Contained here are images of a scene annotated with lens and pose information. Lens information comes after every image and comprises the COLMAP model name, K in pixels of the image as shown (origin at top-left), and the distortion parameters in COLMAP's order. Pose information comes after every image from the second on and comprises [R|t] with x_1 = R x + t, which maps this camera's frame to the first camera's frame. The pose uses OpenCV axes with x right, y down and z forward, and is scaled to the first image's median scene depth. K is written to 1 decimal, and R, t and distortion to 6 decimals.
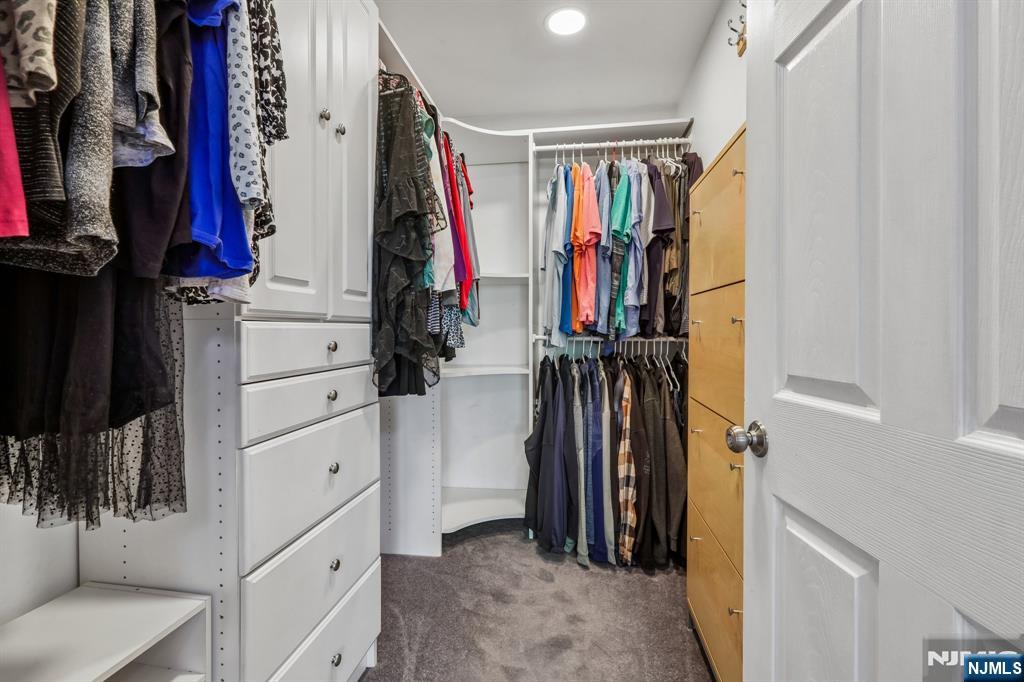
lens RADIAL K [[467.8, 0, 515.1], [0, 467.8, 331.9], [0, 0, 1]] dist [0.000768, 0.000911]
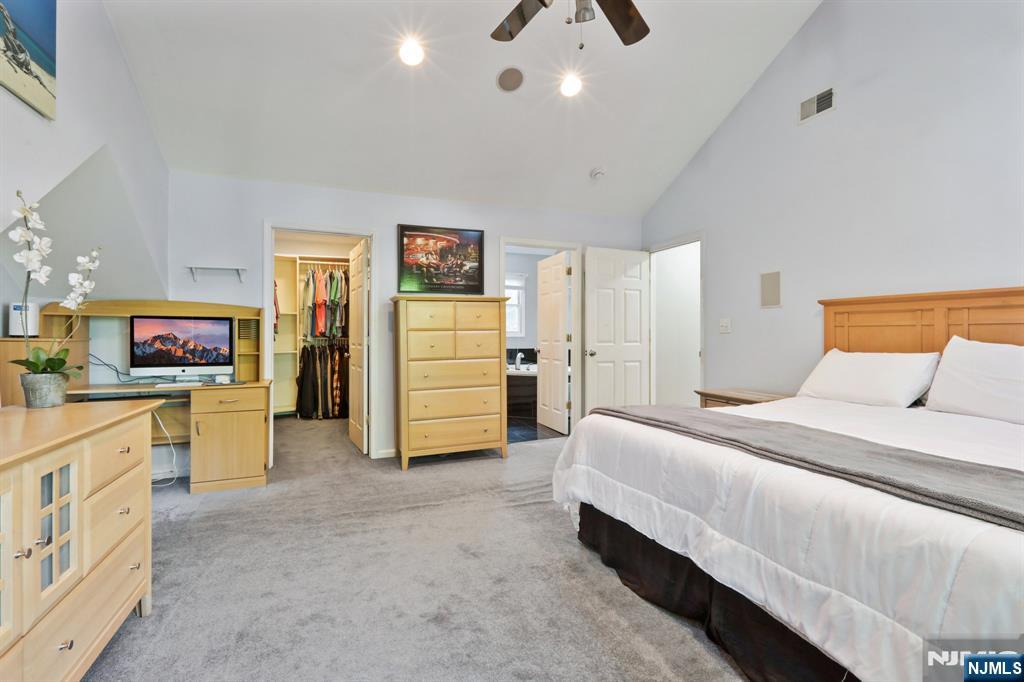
lens RADIAL K [[467.8, 0, 515.1], [0, 467.8, 331.9], [0, 0, 1]] dist [0.000768, 0.000911]
pose [[0.873045, -0.004638, 0.487618, -0.186439], [0.006102, 0.999980, -0.001414, -0.012207], [-0.487602, 0.004210, 0.873056, -1.891781]]
